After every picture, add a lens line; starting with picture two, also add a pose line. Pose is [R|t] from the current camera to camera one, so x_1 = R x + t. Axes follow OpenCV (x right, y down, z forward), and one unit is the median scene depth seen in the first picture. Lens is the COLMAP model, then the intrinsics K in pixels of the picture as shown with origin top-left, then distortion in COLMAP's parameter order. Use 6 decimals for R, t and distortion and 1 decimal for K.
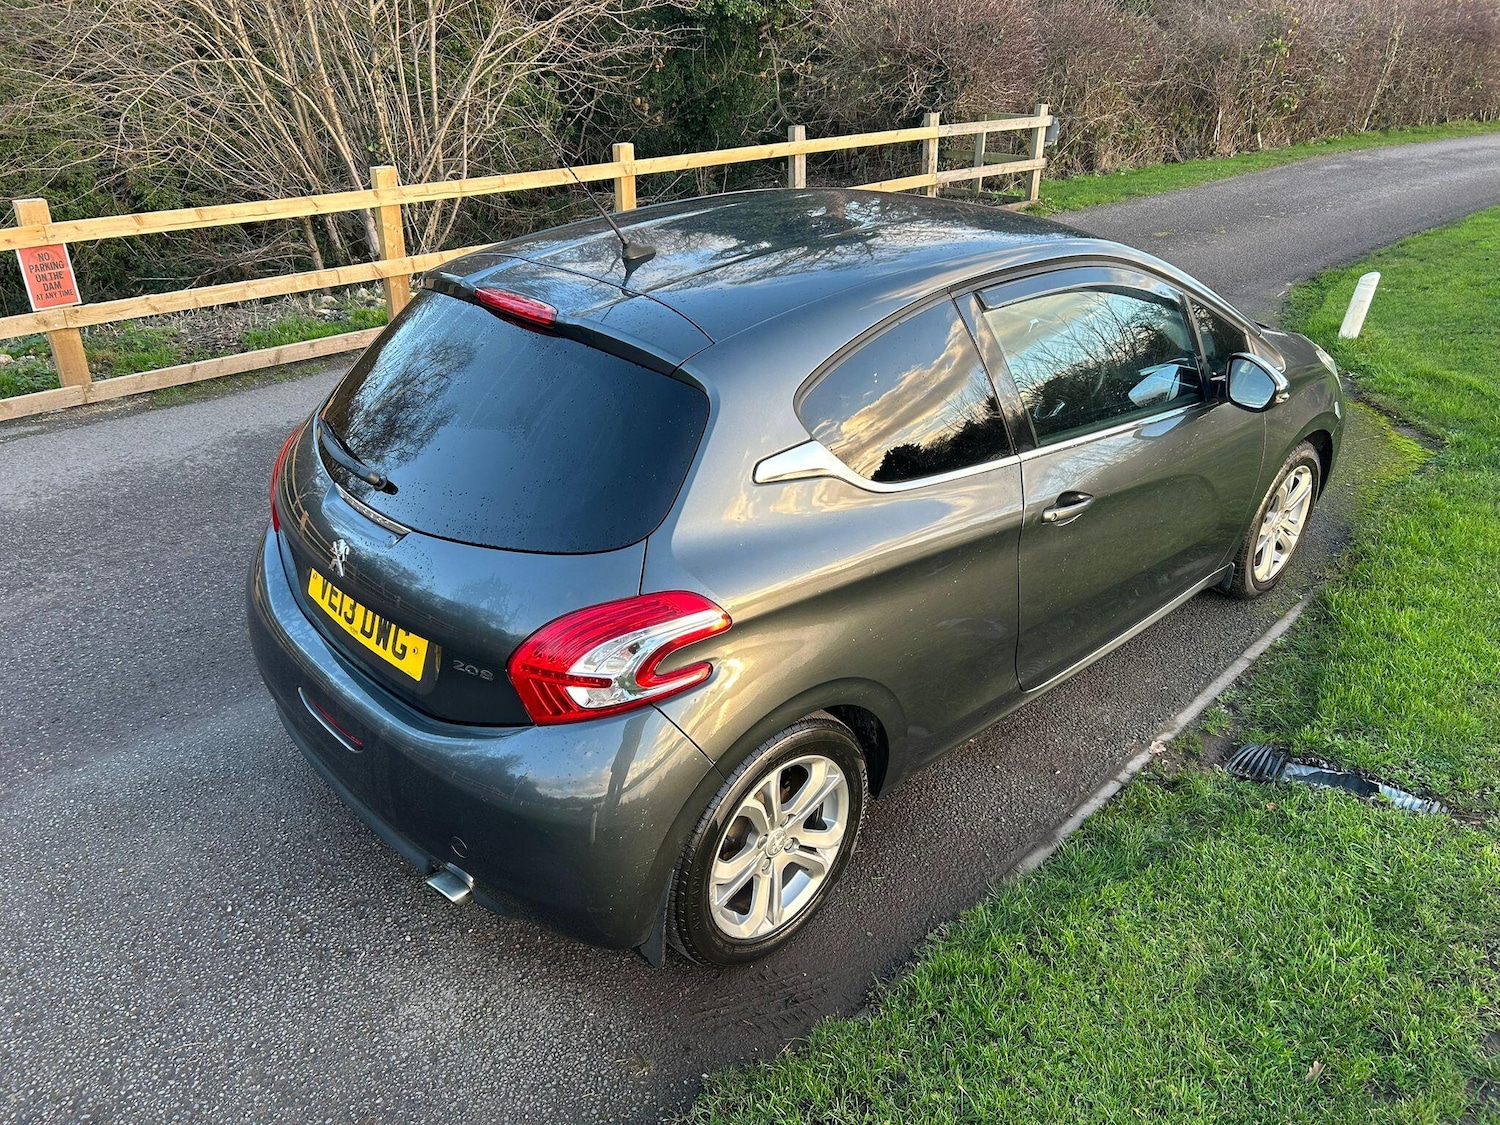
lens RADIAL K [[1135.4, 0, 761.4], [0, 1135.4, 563.9], [0, 0, 1]] dist [0.054550, -0.060775]
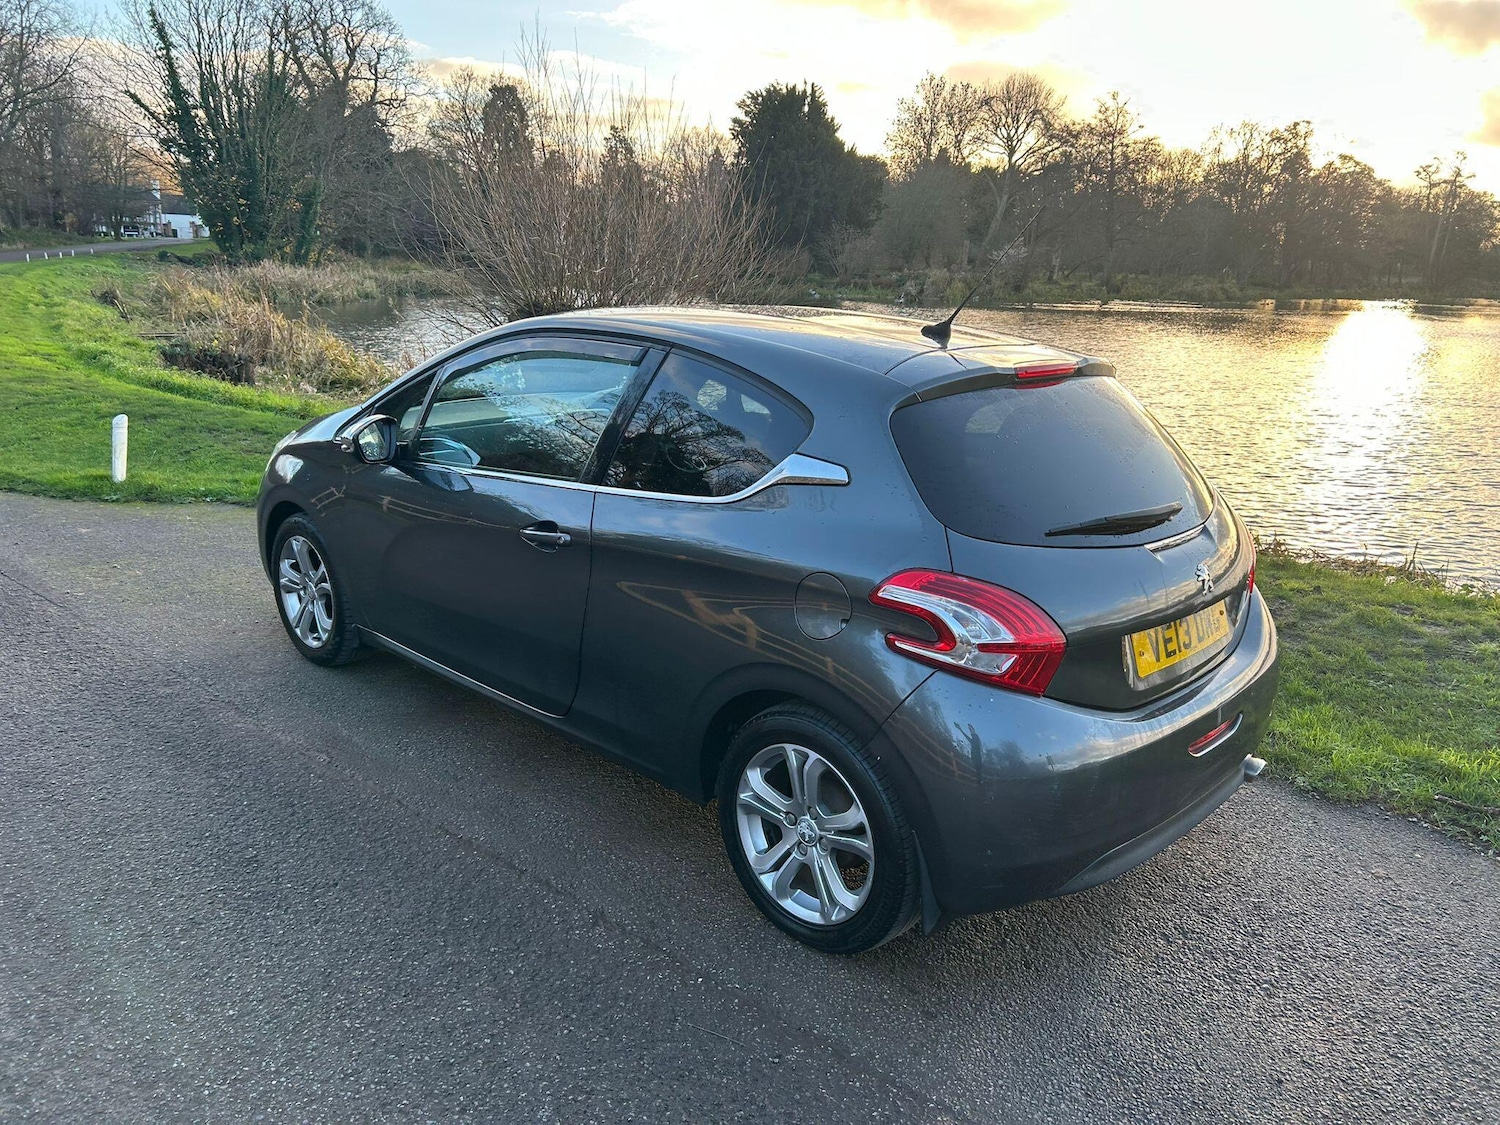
lens RADIAL K [[1135.4, 0, 750.0], [0, 1135.4, 572.7], [0, 0, 1]] dist [0.054550, -0.060775]
pose [[-0.038964, -0.290845, 0.955976, -1.407138], [0.418648, 0.863937, 0.279906, -0.508493], [-0.907313, 0.411123, 0.088099, 1.279817]]
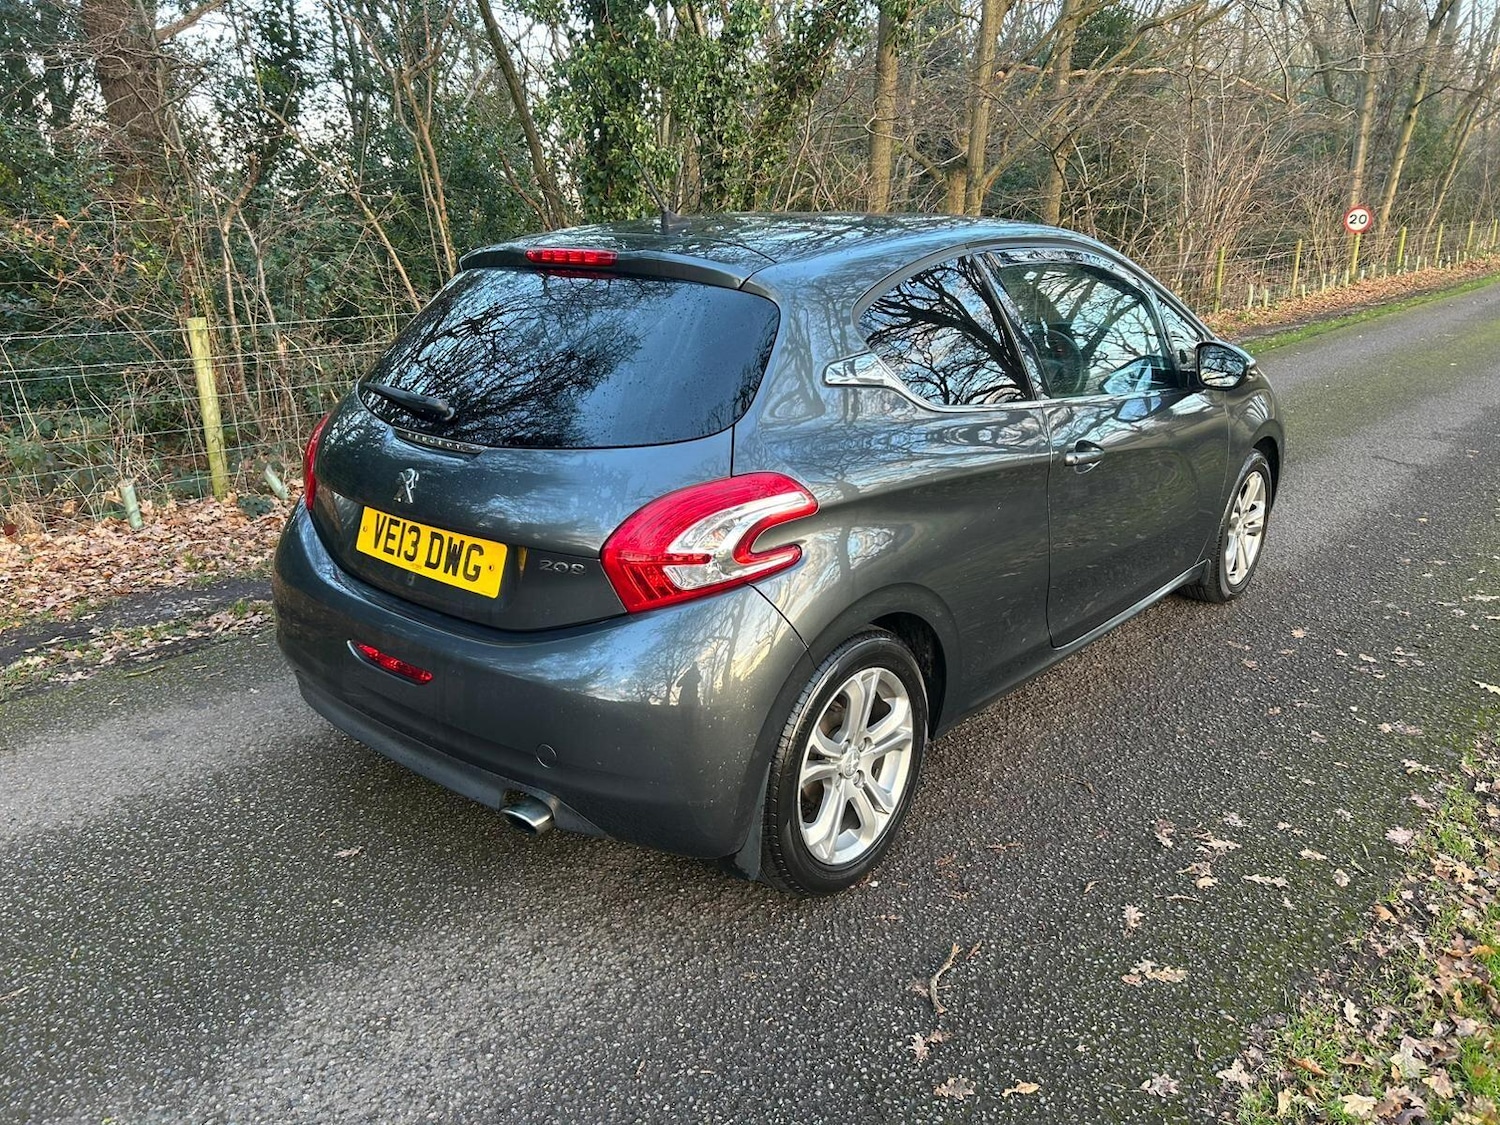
lens RADIAL K [[1135.4, 0, 737.9], [0, 1135.4, 550.4], [0, 0, 1]] dist [0.054550, -0.060775]
pose [[0.995561, -0.040809, 0.084809, -0.164610], [0.054936, 0.983637, -0.171579, 0.231737], [-0.076419, 0.175476, 0.981513, 0.008124]]
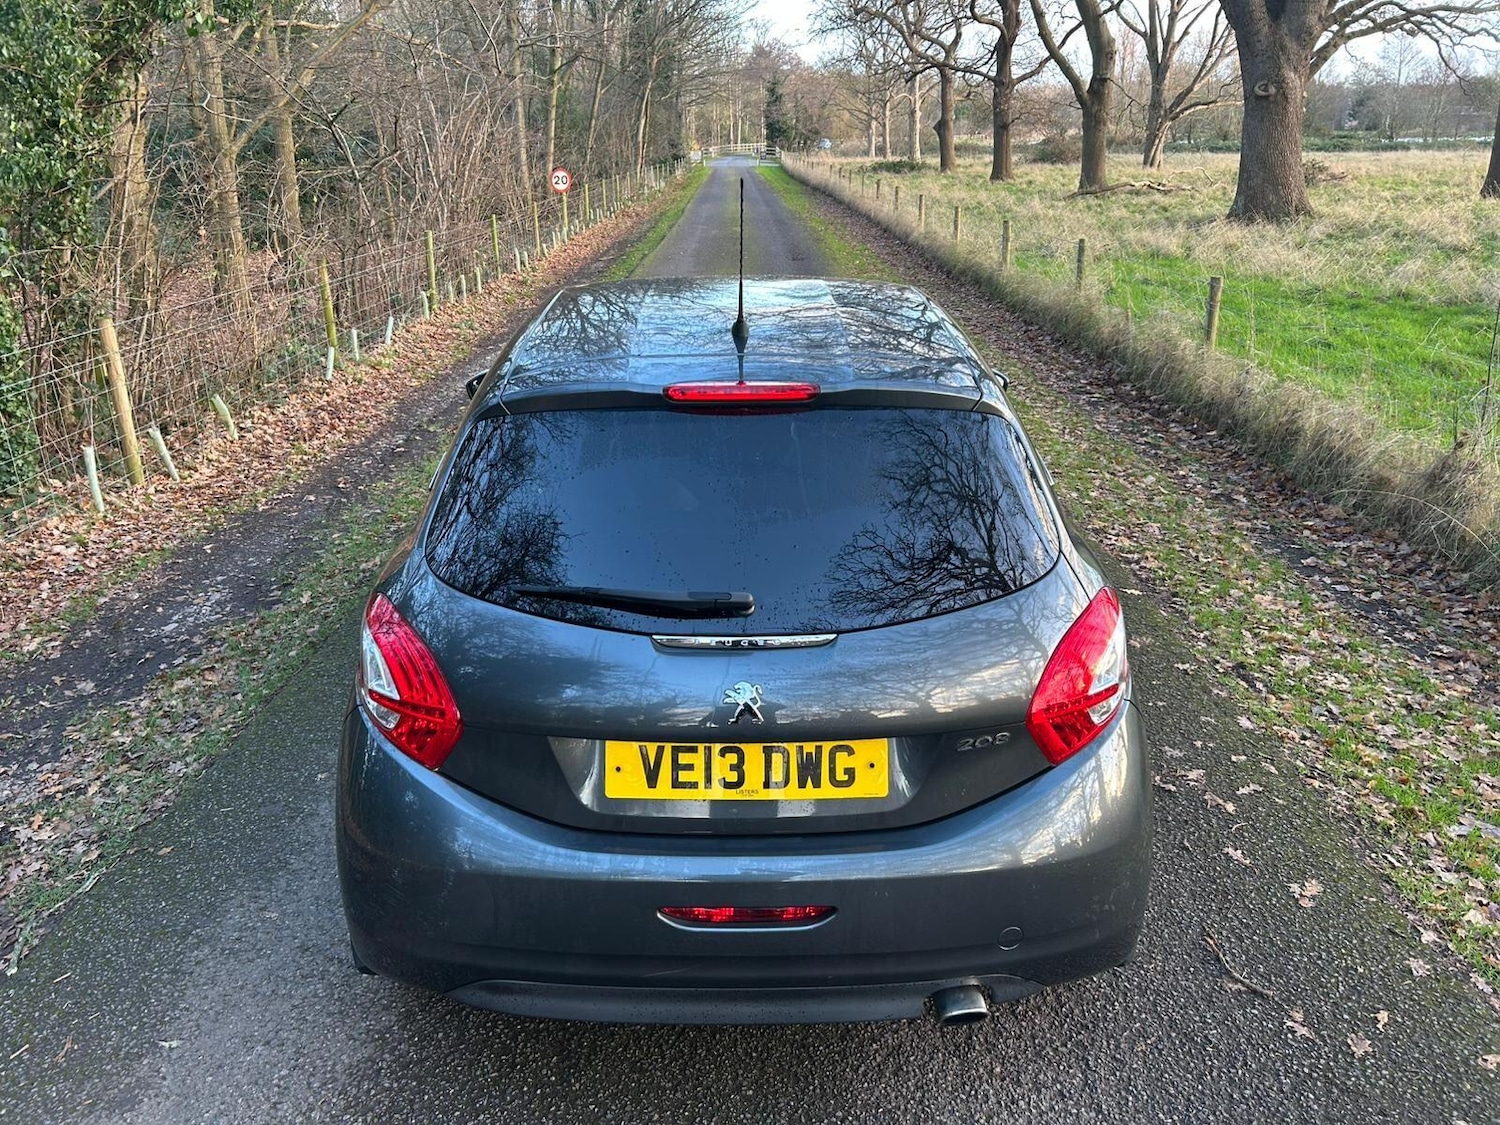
lens RADIAL K [[1135.4, 0, 734.9], [0, 1135.4, 551.5], [0, 0, 1]] dist [0.054550, -0.060775]
pose [[0.691177, -0.260583, 0.674070, -0.881368], [0.341550, 0.939772, 0.013079, -0.120403], [-0.636881, 0.221189, 0.738551, 0.364514]]
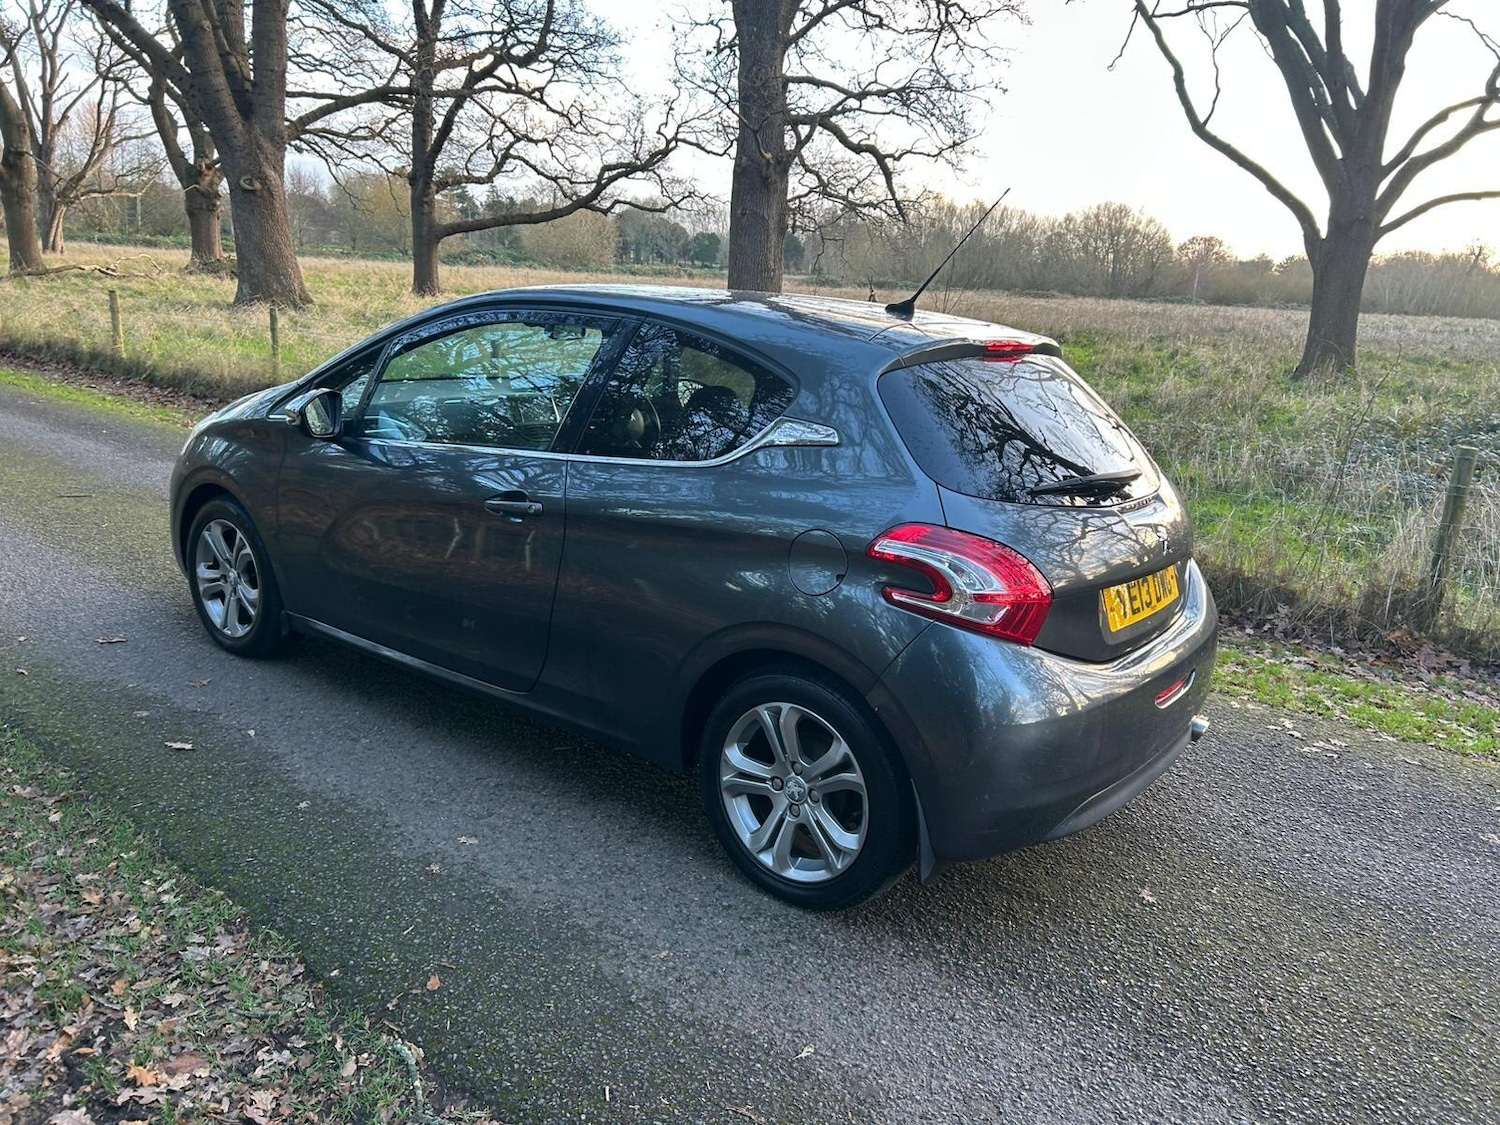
lens RADIAL K [[1135.4, 0, 762.7], [0, 1135.4, 554.5], [0, 0, 1]] dist [0.054550, -0.060775]
pose [[-0.157239, -0.253962, 0.954348, -1.422218], [0.387147, 0.873164, 0.296145, -0.501750], [-0.908511, 0.416039, -0.038975, 1.406112]]
